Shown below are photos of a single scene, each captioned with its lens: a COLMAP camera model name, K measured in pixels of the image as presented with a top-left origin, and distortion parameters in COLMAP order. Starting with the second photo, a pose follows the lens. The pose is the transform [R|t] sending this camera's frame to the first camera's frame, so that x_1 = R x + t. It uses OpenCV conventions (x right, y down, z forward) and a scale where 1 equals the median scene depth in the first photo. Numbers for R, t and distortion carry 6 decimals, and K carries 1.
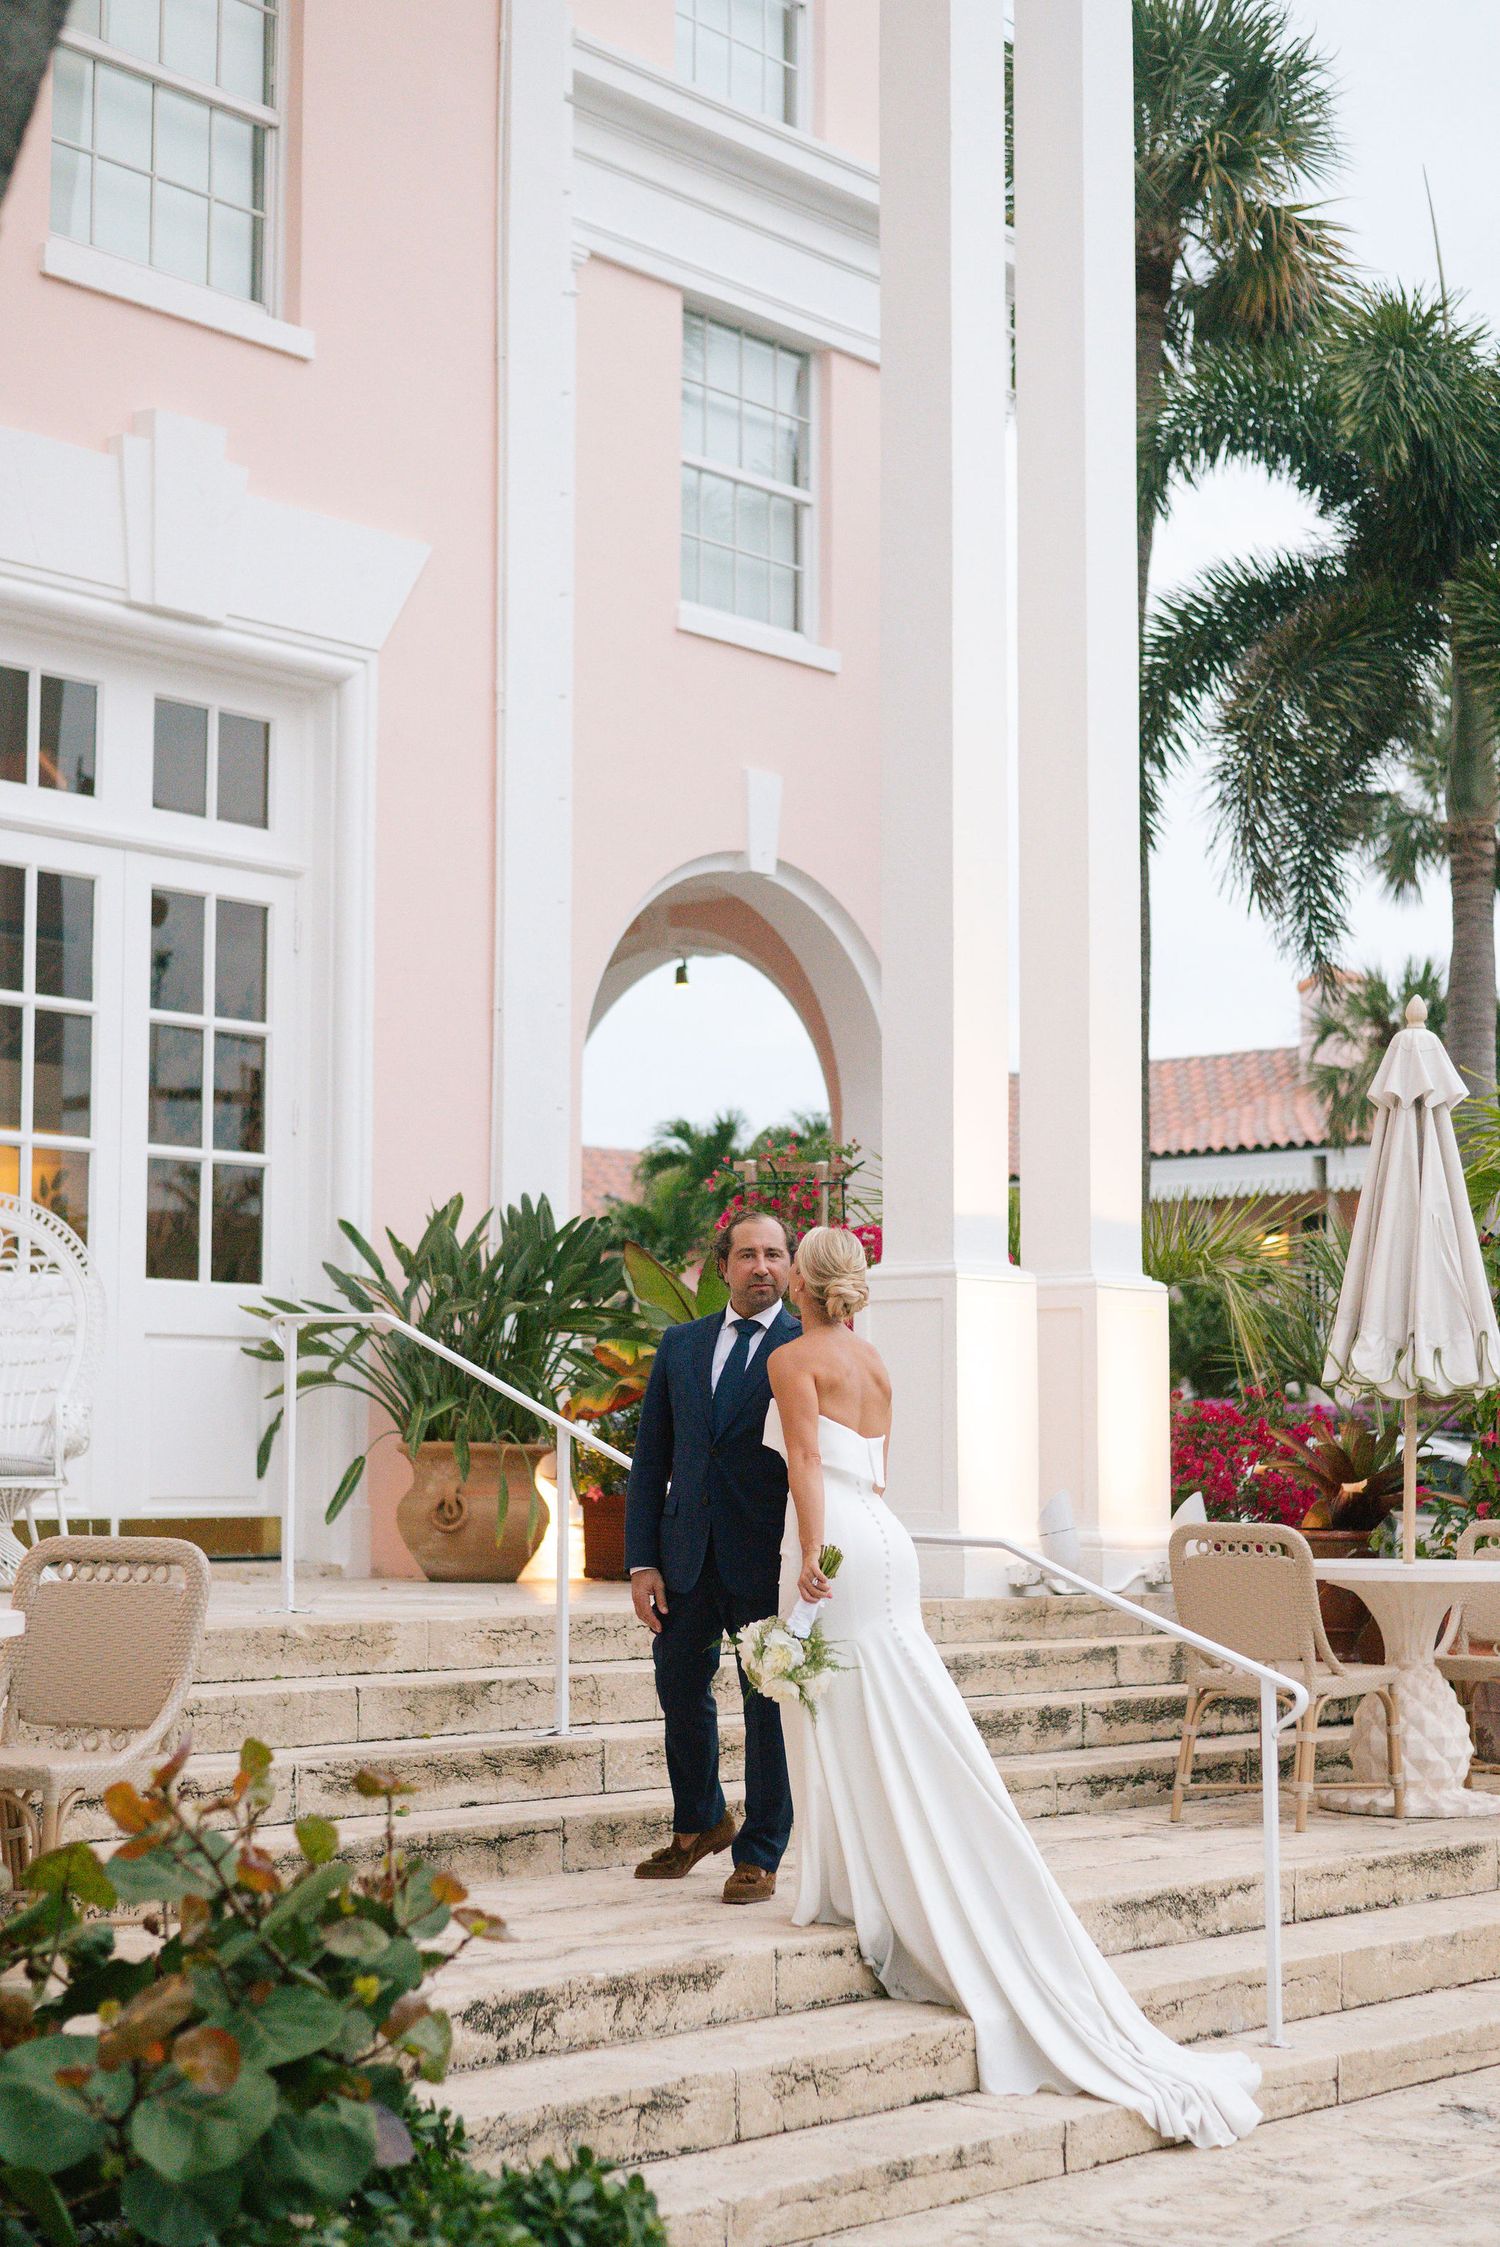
lens RADIAL K [[3442.9, 0, 790.0], [0, 3442.9, 1183.2], [0, 0, 1]] dist [-0.013408, 0.054979]
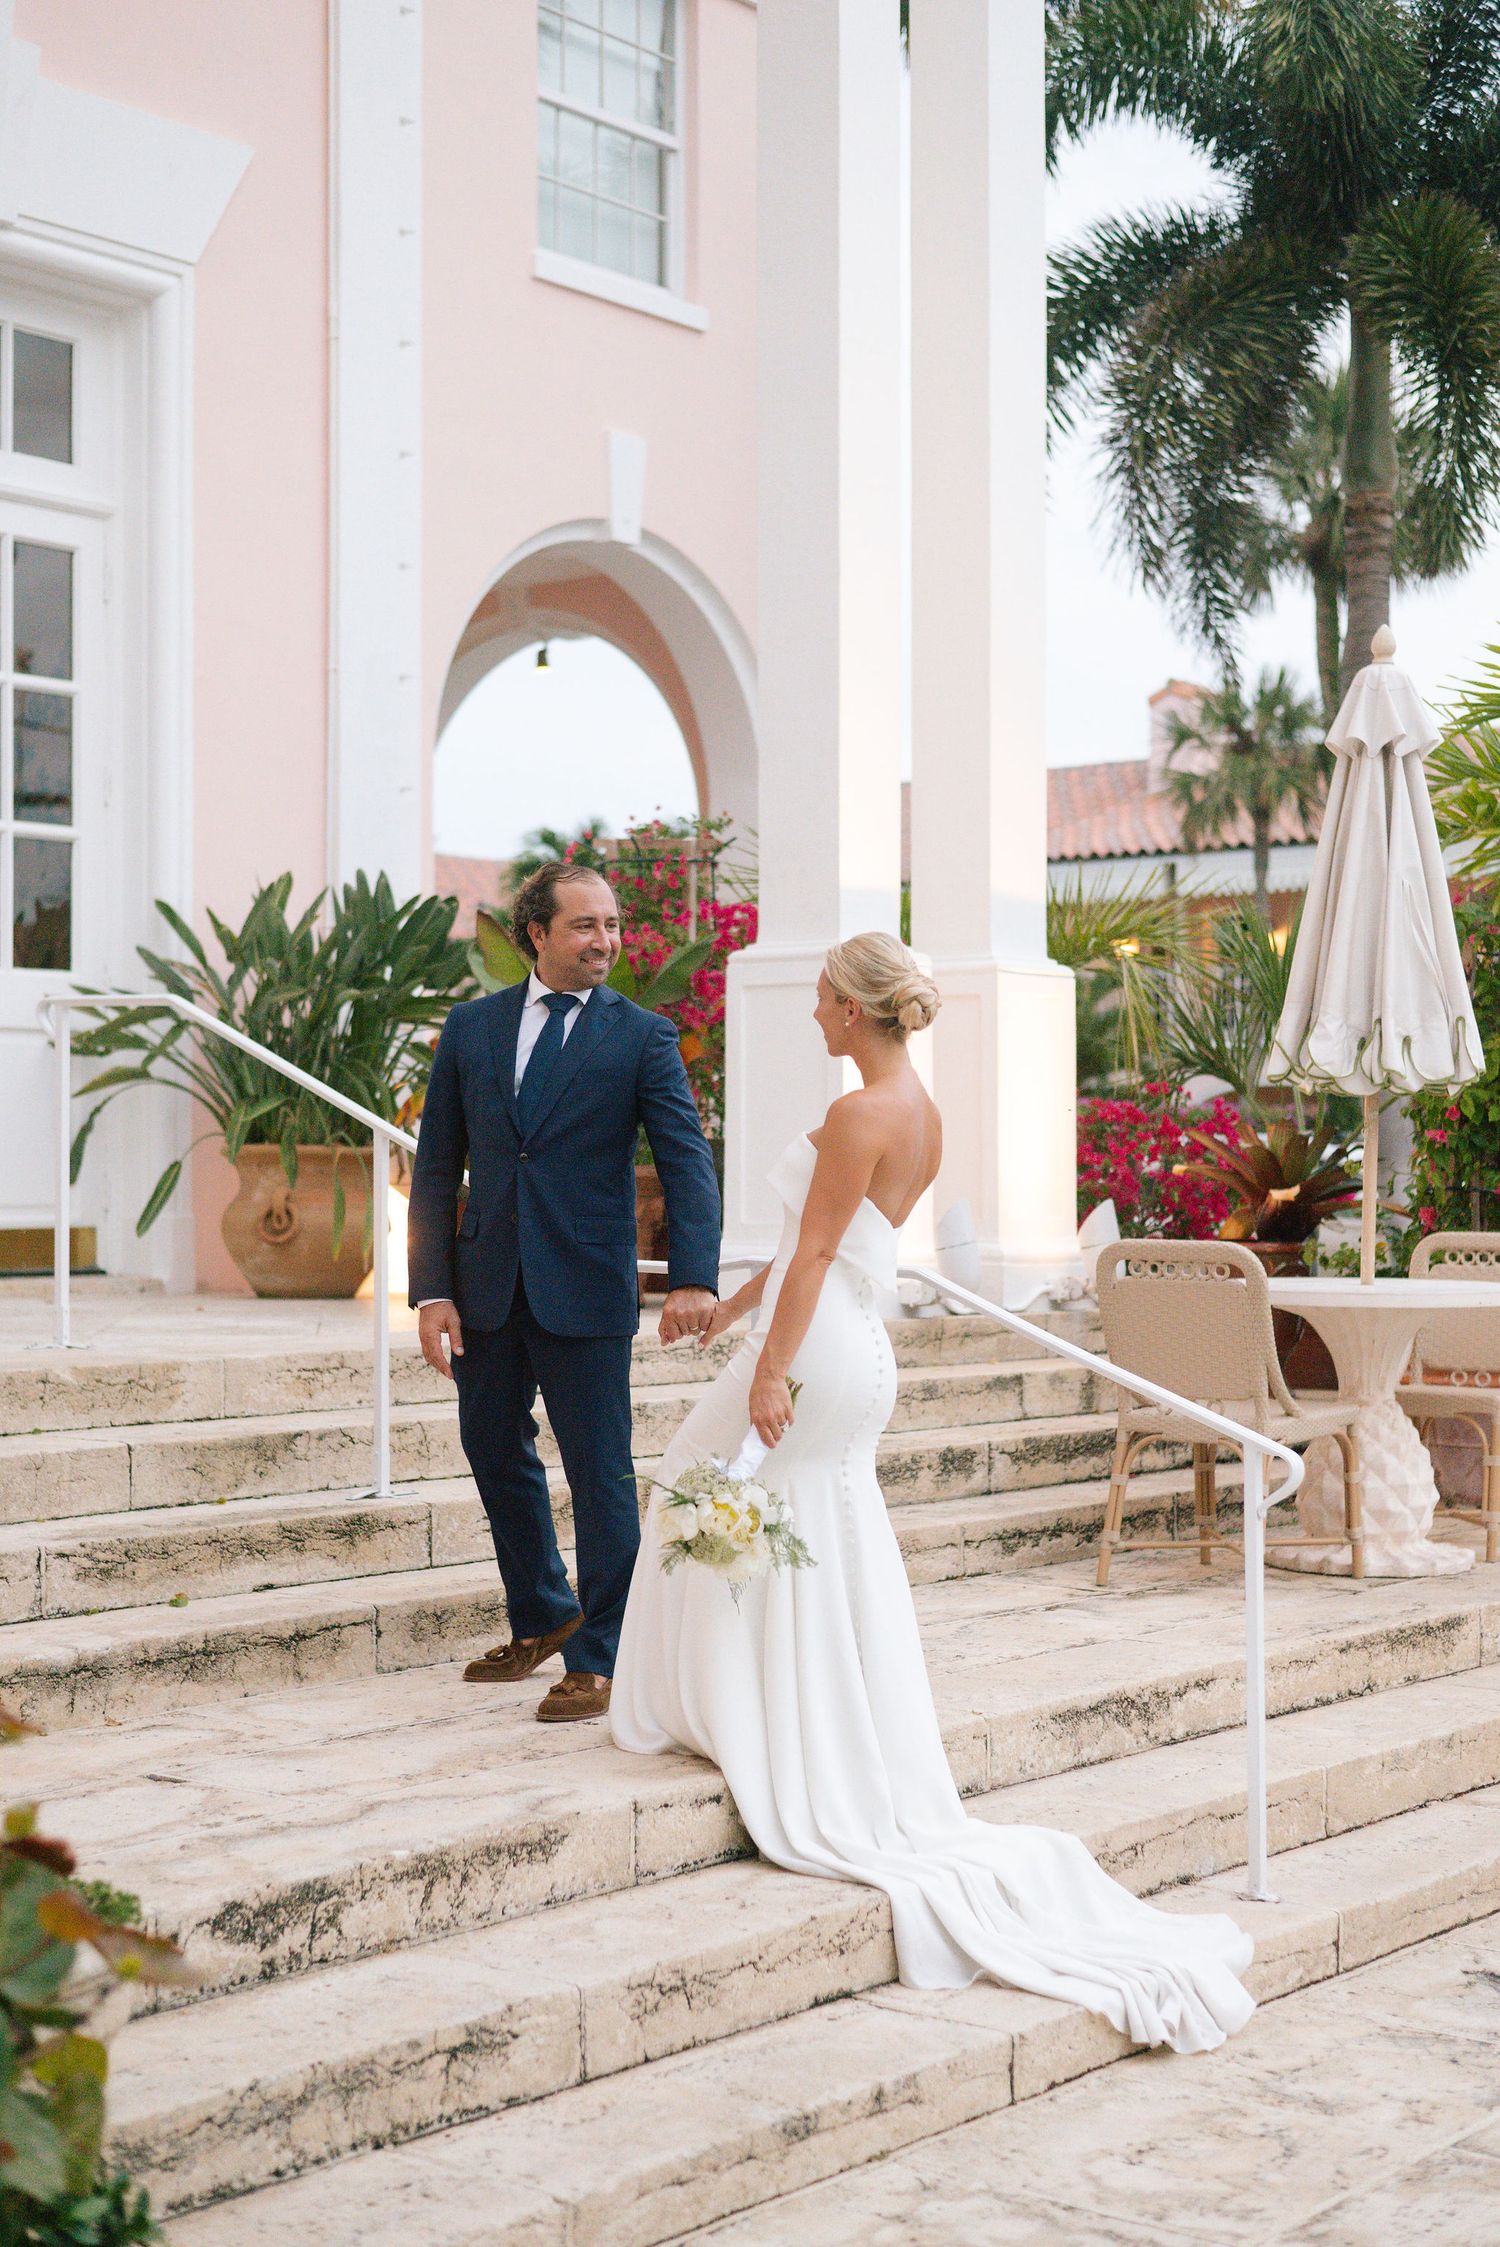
lens RADIAL K [[3231.1, 0, 750.0], [0, 3231.1, 1123.5], [0, 0, 1]] dist [-0.000775, 0.021175]
pose [[0.999582, -0.001237, 0.028875, 0.000691], [-0.000792, 0.997535, 0.070171, 0.013290], [-0.028891, -0.070164, 0.997117, 0.200624]]
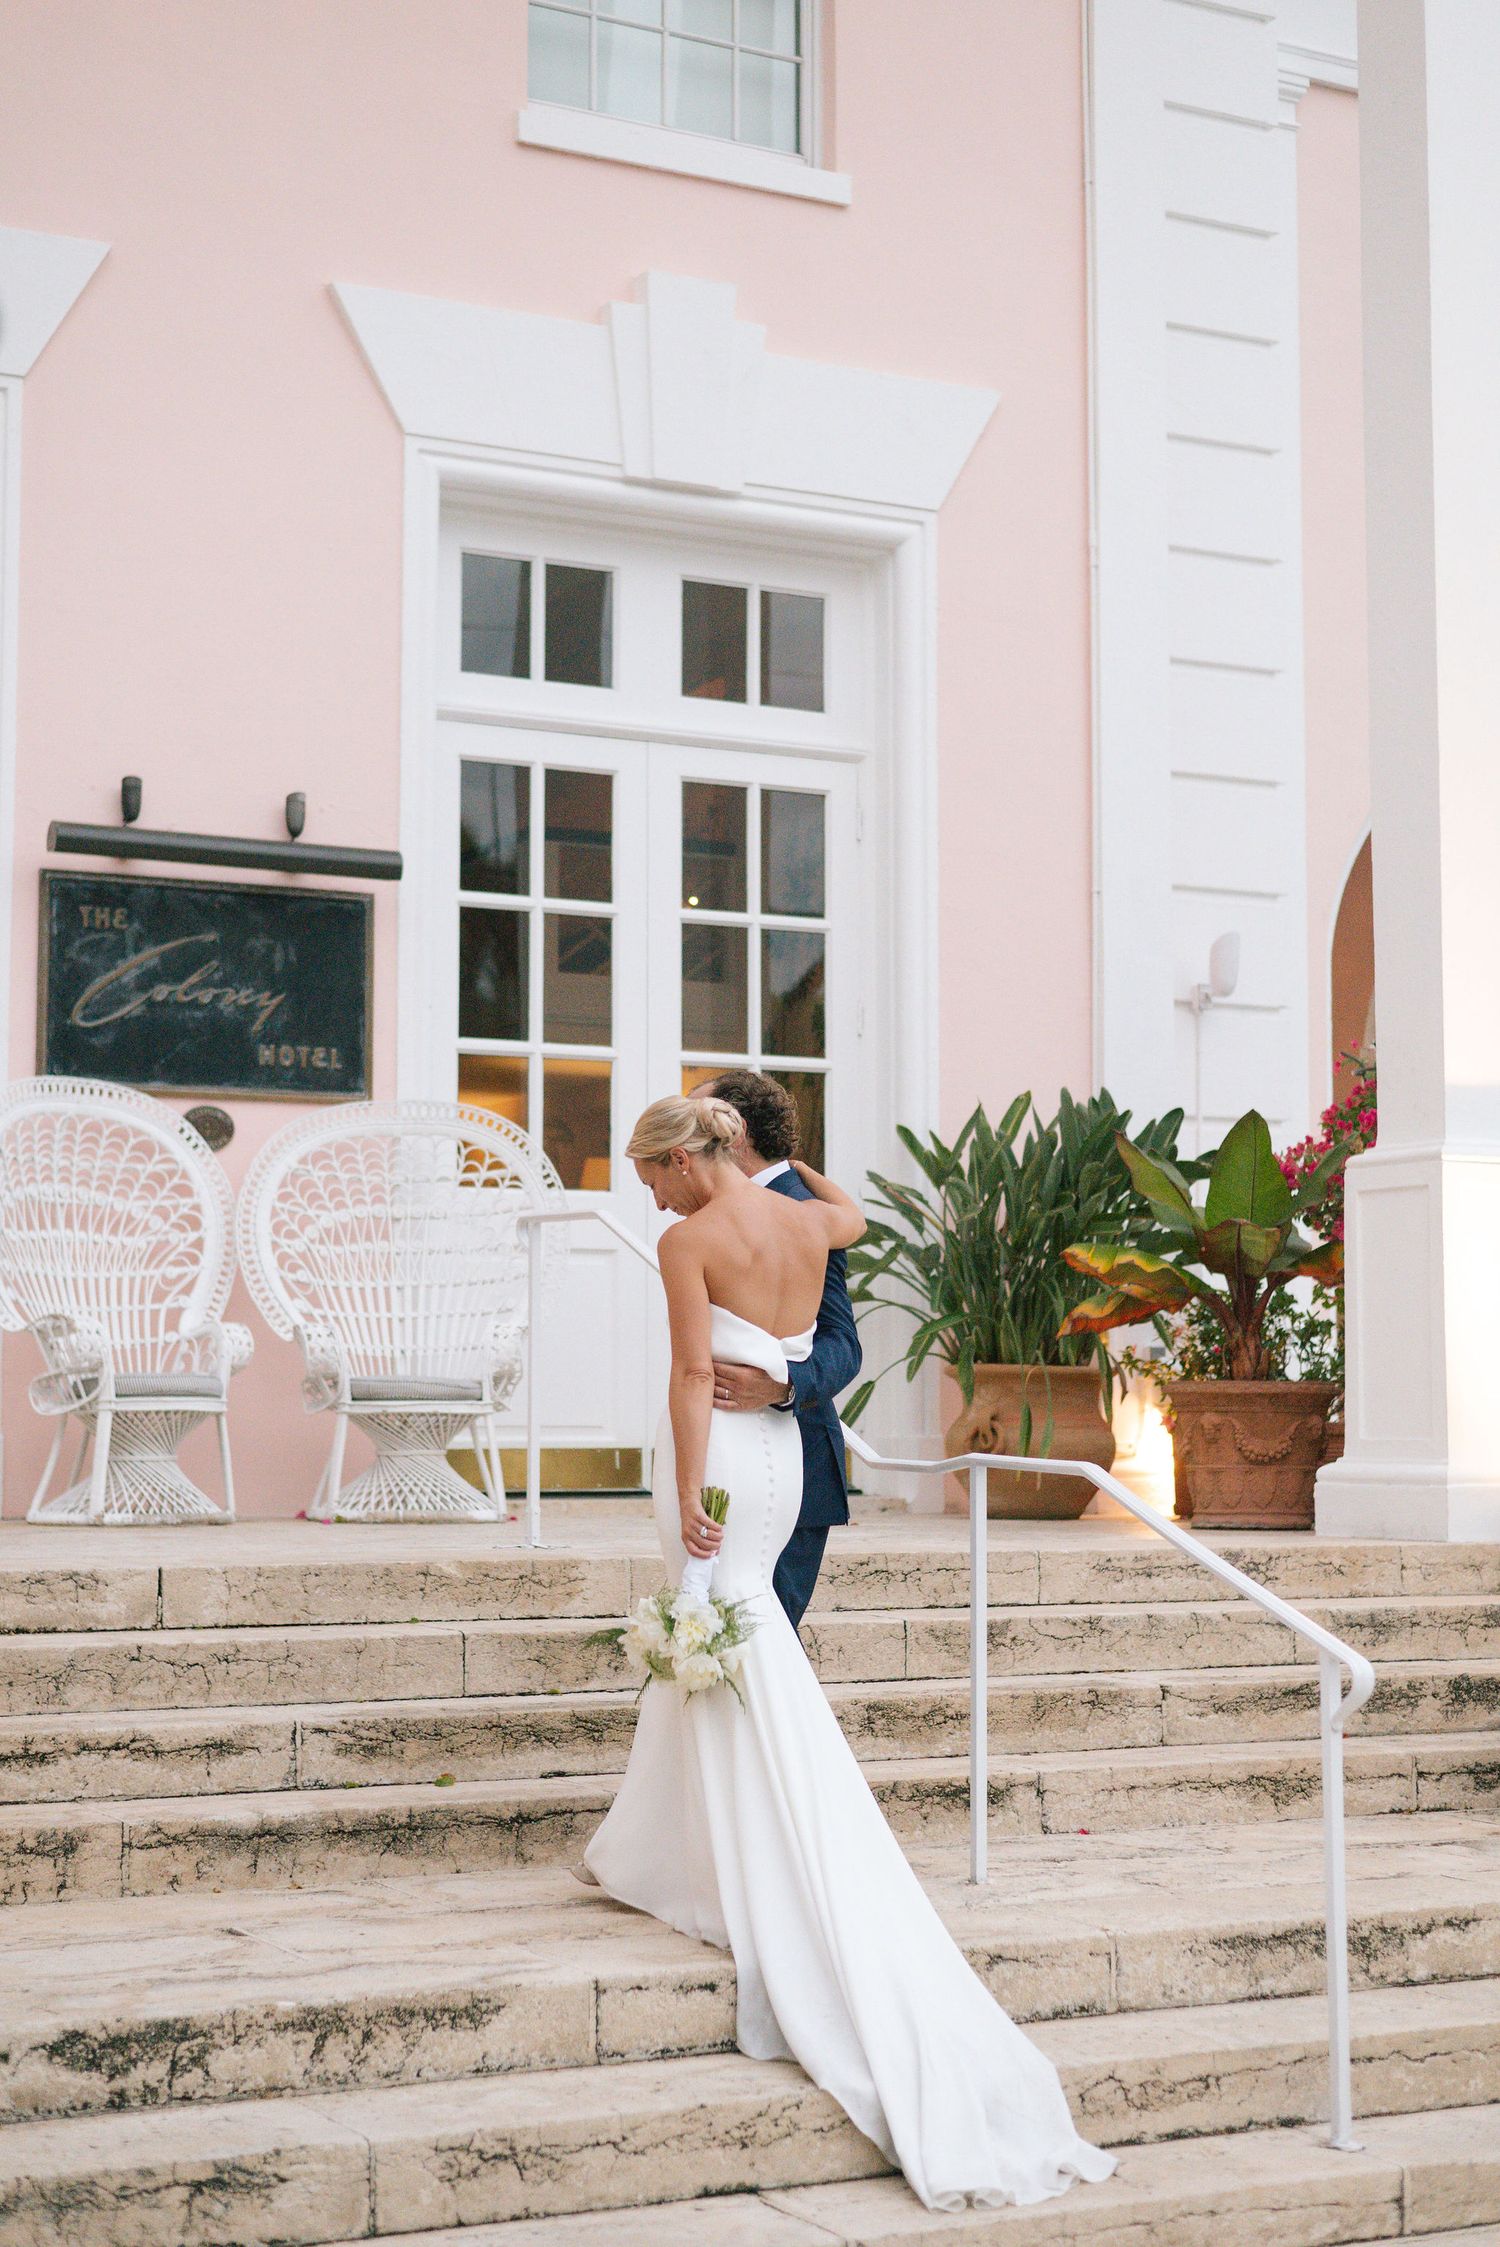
lens RADIAL K [[3310.3, 0, 750.0], [0, 3310.3, 1123.5], [0, 0, 1]] dist [-0.005015, 0.025432]
pose [[0.928177, -0.034910, -0.370499, 0.224012], [0.032960, 0.999389, -0.011596, 0.026250], [0.370677, -0.001449, 0.928761, 0.220896]]
